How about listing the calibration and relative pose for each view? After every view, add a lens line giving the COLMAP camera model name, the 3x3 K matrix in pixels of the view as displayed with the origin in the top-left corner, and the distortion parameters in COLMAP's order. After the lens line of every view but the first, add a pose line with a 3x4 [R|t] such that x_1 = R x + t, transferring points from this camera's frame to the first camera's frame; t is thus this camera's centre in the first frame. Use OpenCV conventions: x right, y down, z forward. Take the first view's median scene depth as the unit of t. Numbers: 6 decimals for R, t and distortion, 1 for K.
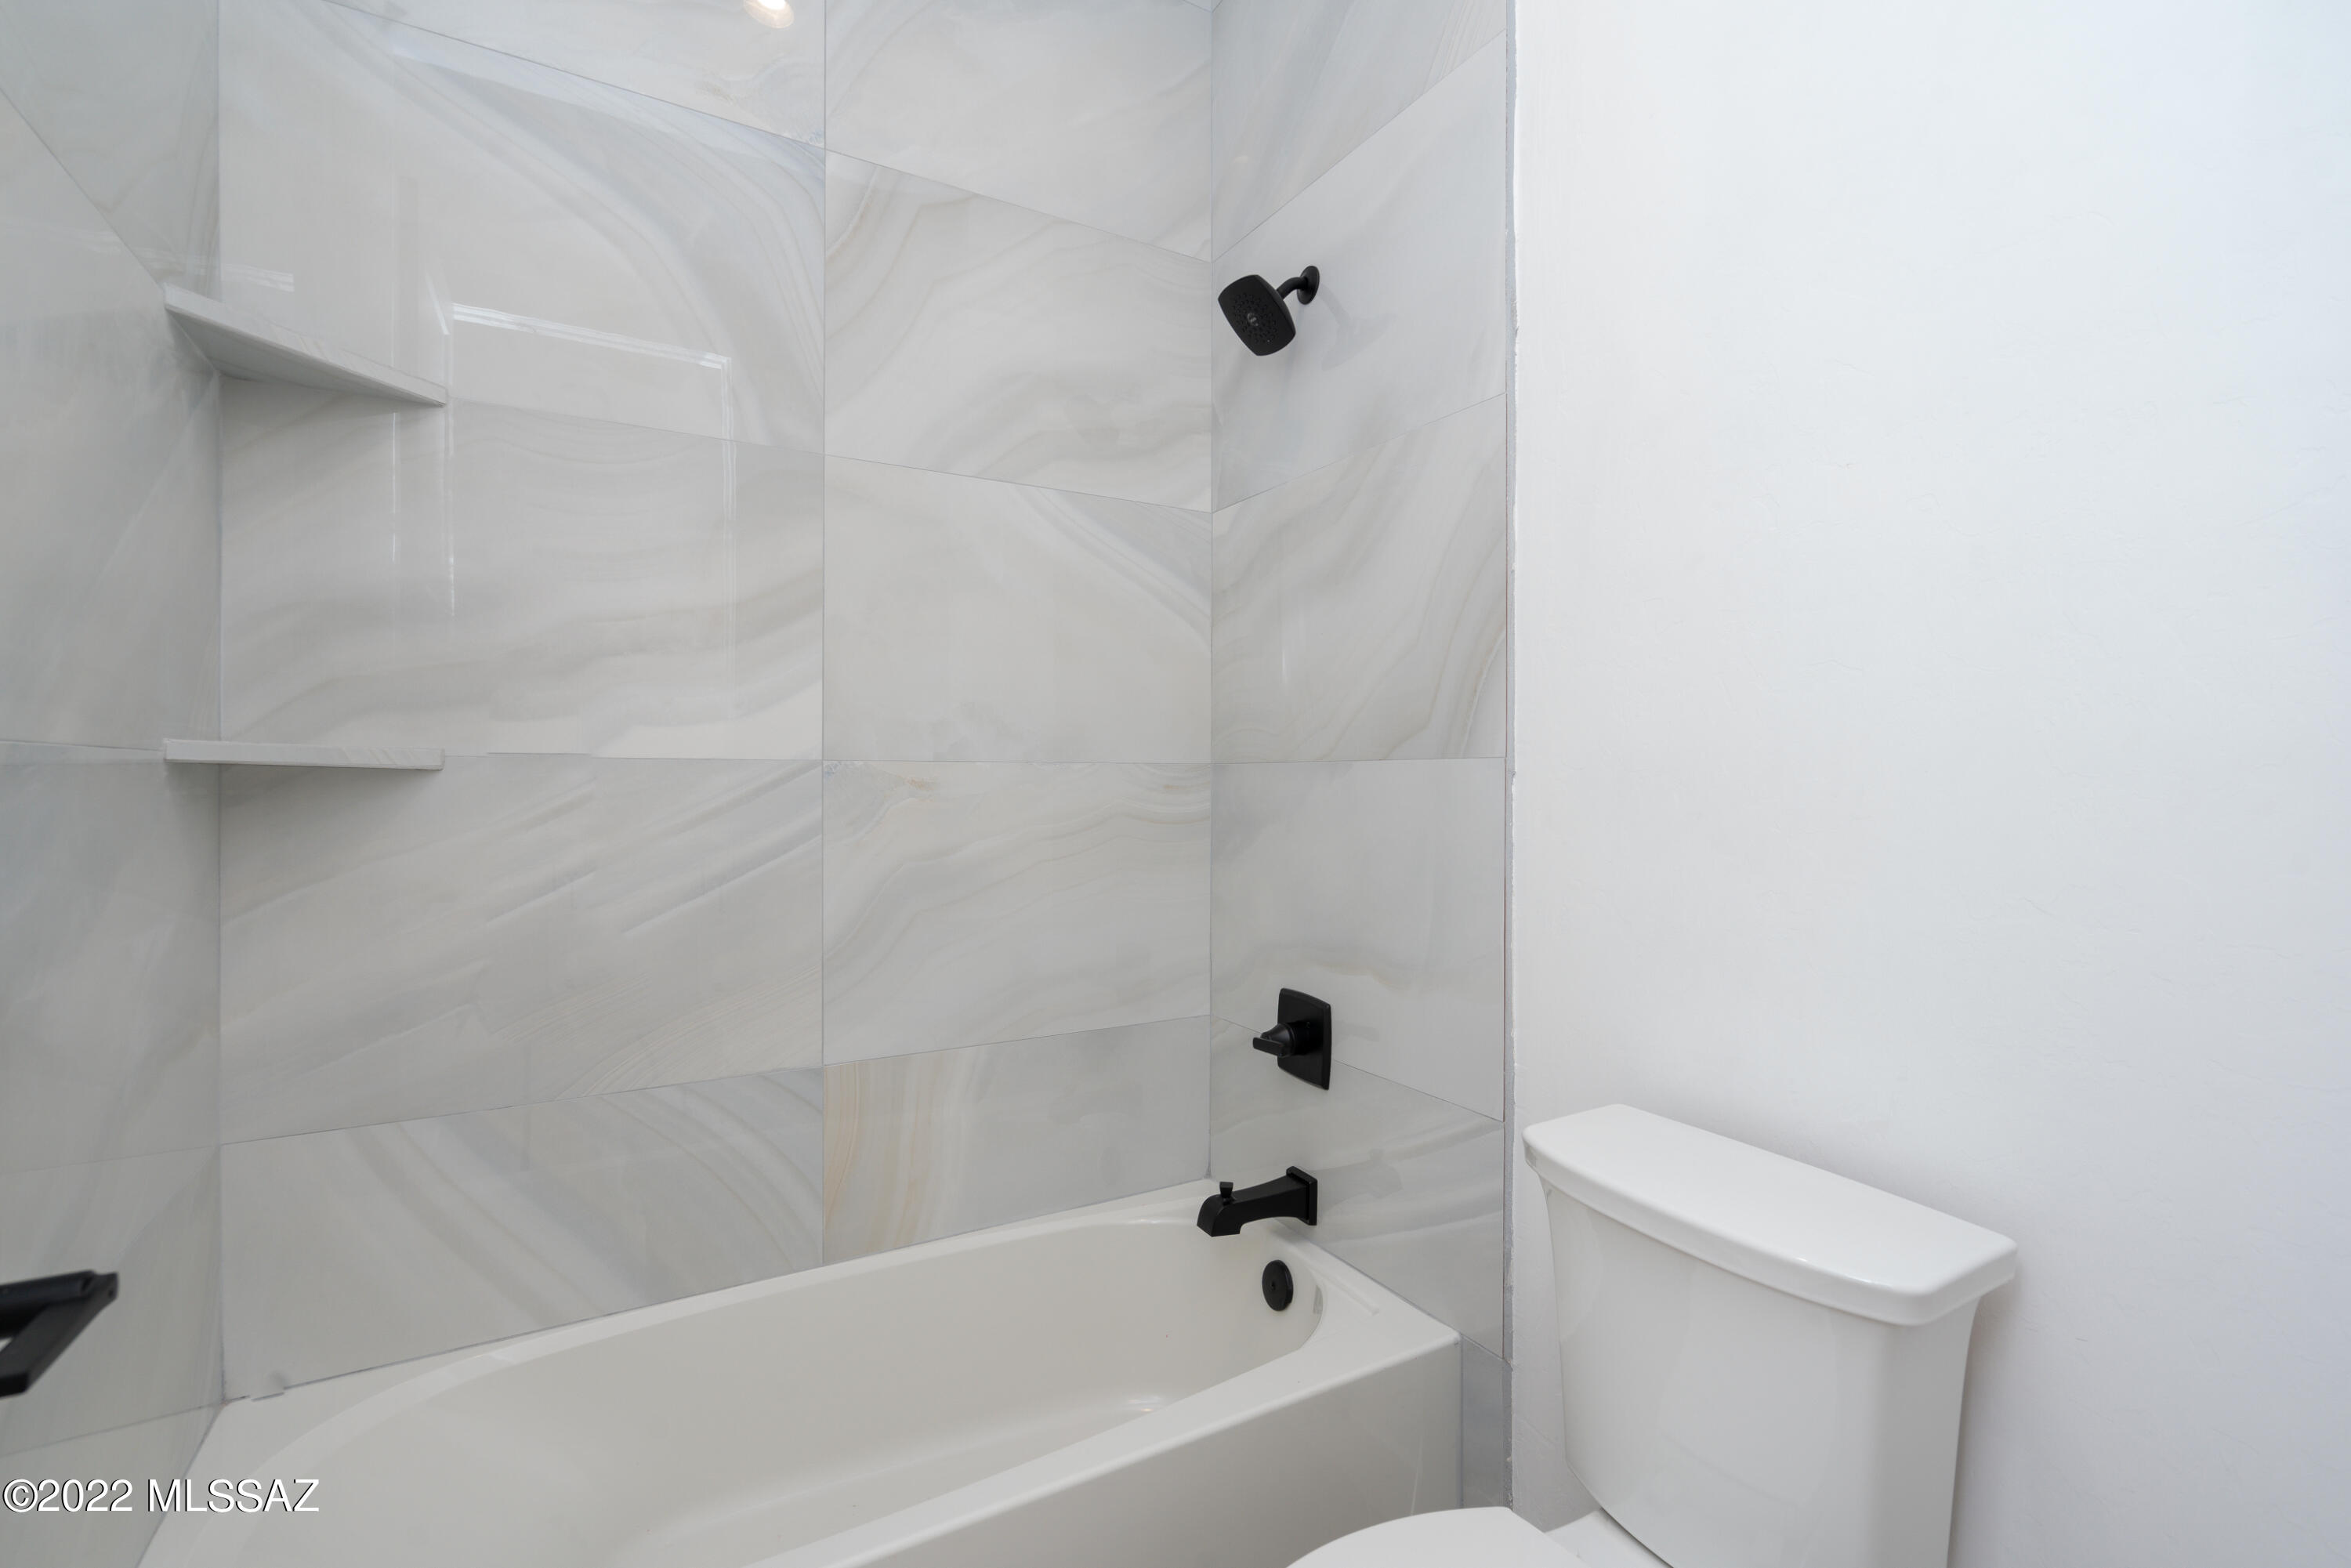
lens RADIAL K [[1052.8, 0, 1180.6], [0, 1052.8, 785.6], [0, 0, 1]] dist [-0.006240, 0.001620]
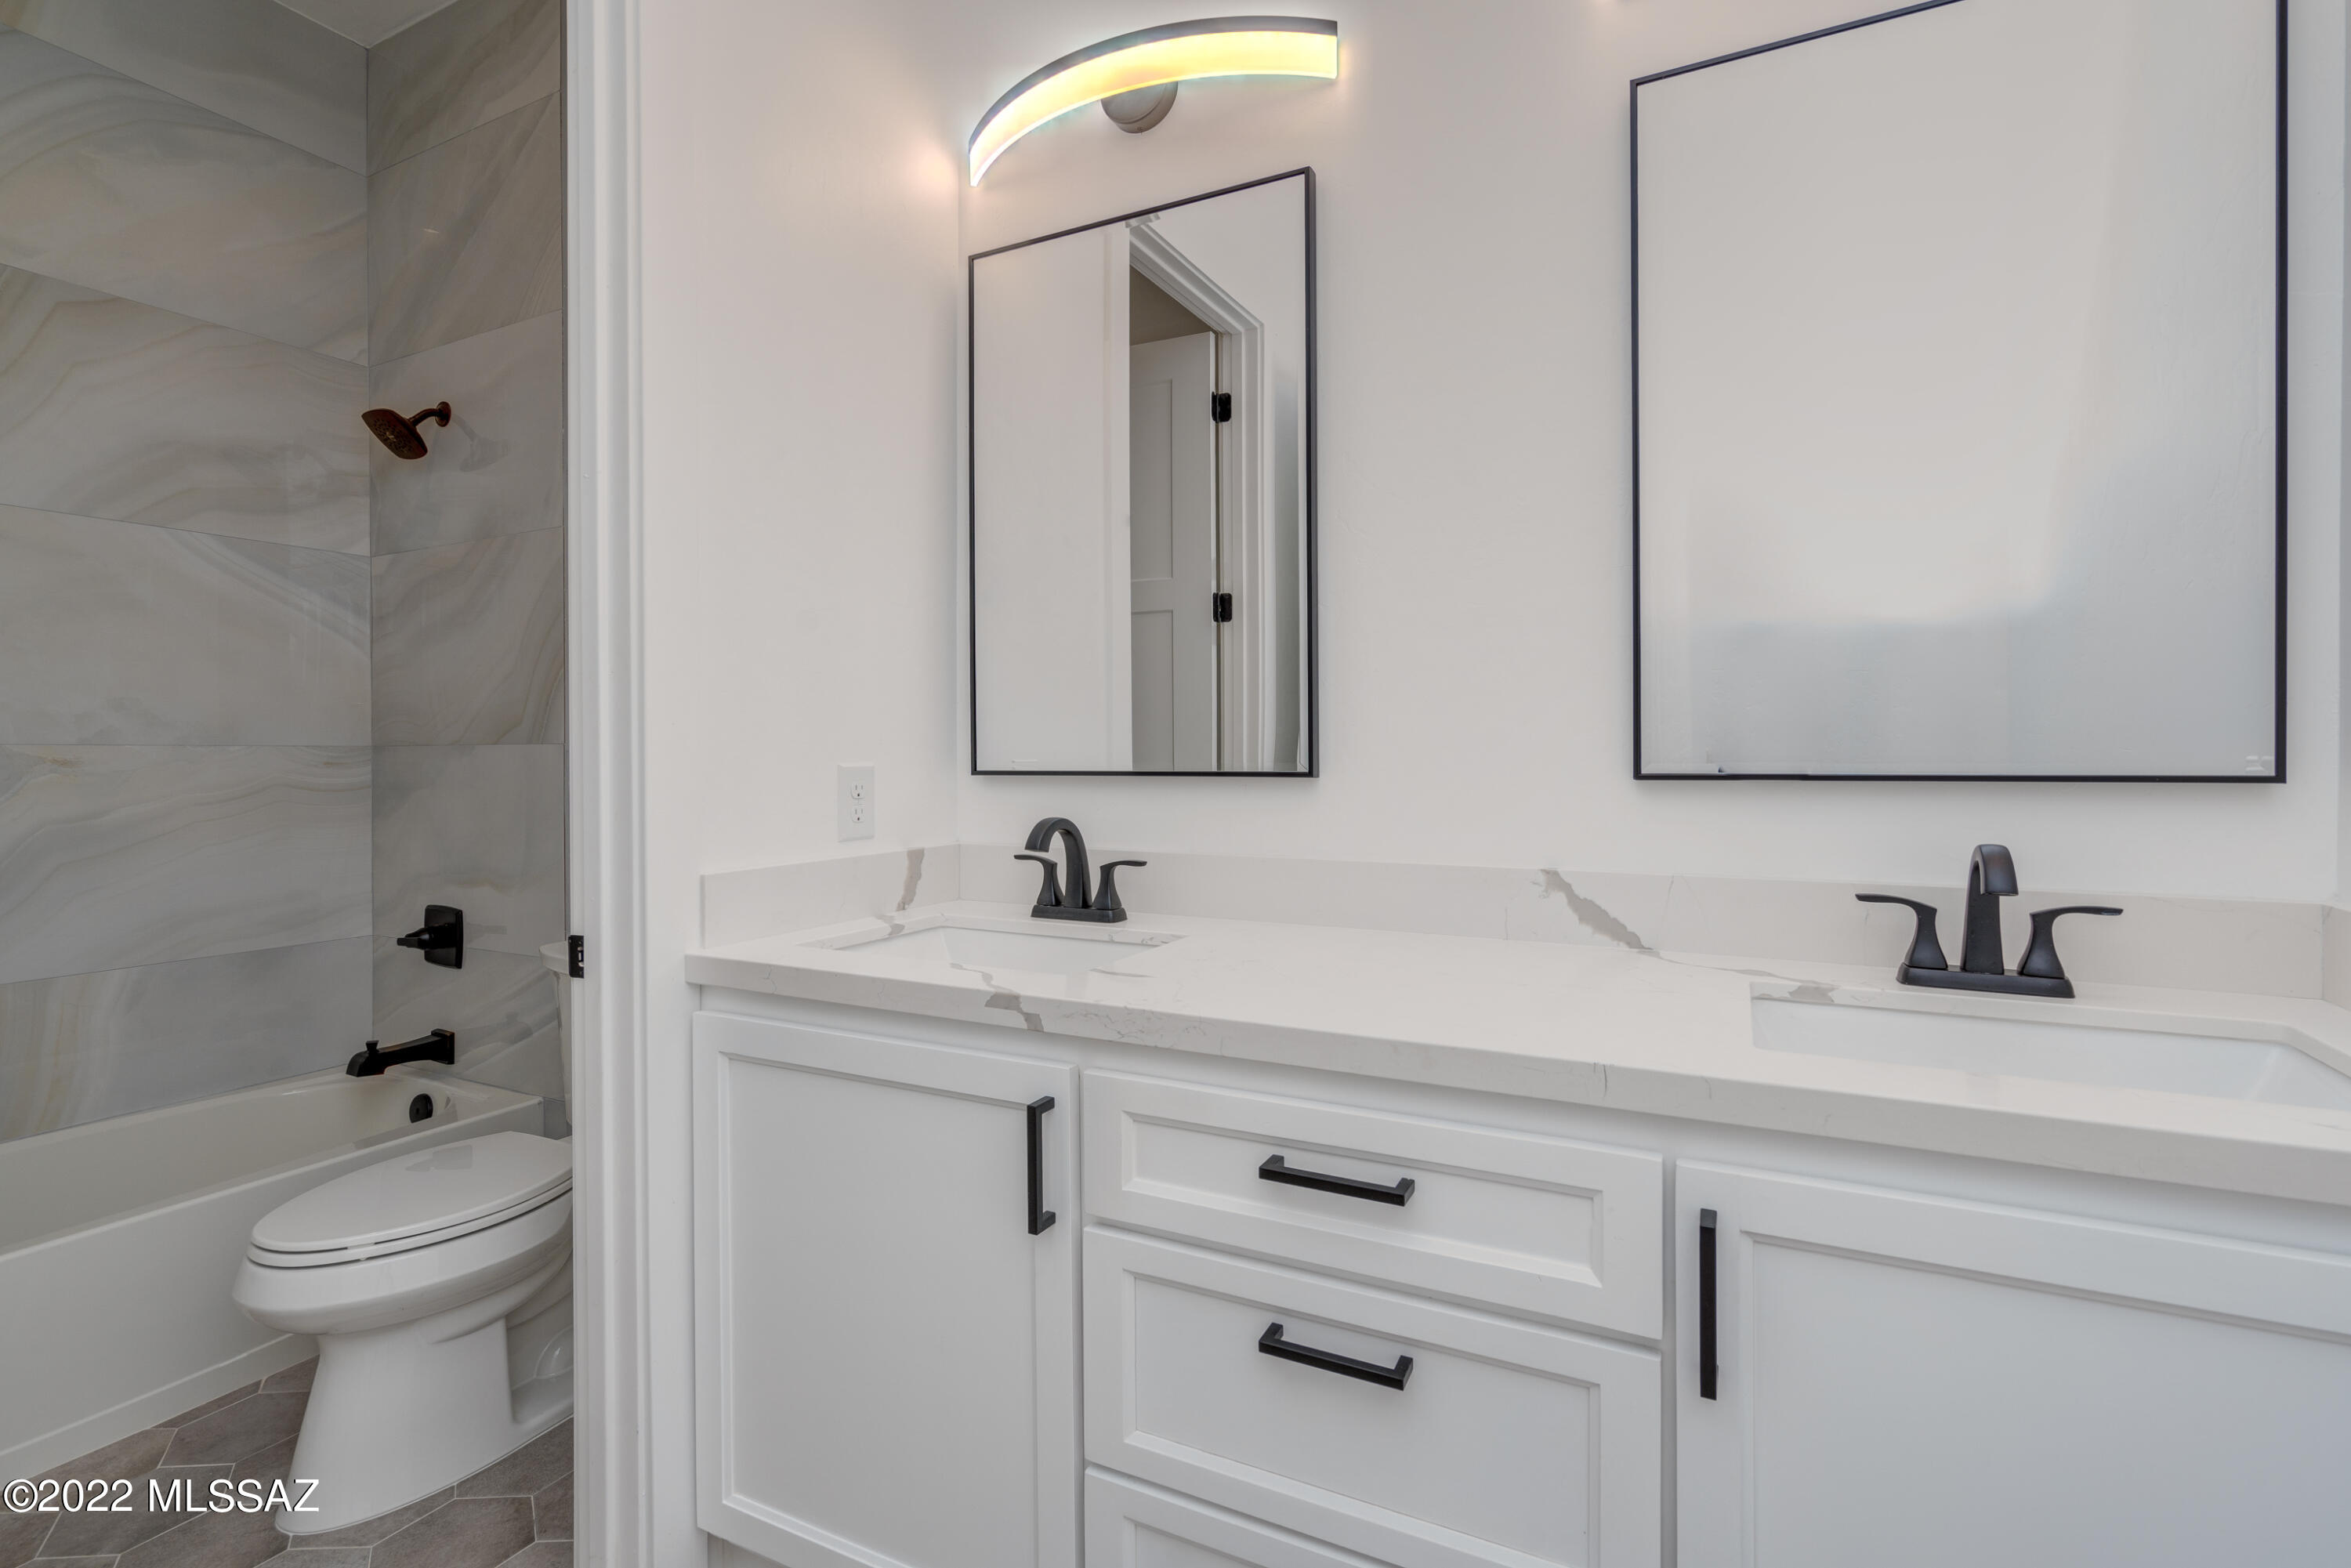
lens RADIAL K [[1055.2, 0, 1183.6], [0, 1055.2, 758.9], [0, 0, 1]] dist [0.002333, 0.000805]
pose [[0.827843, -0.006753, 0.560919, 0.146227], [0.007549, 0.999971, 0.000897, 0.002858], [-0.560909, 0.003492, 0.827870, -0.769979]]
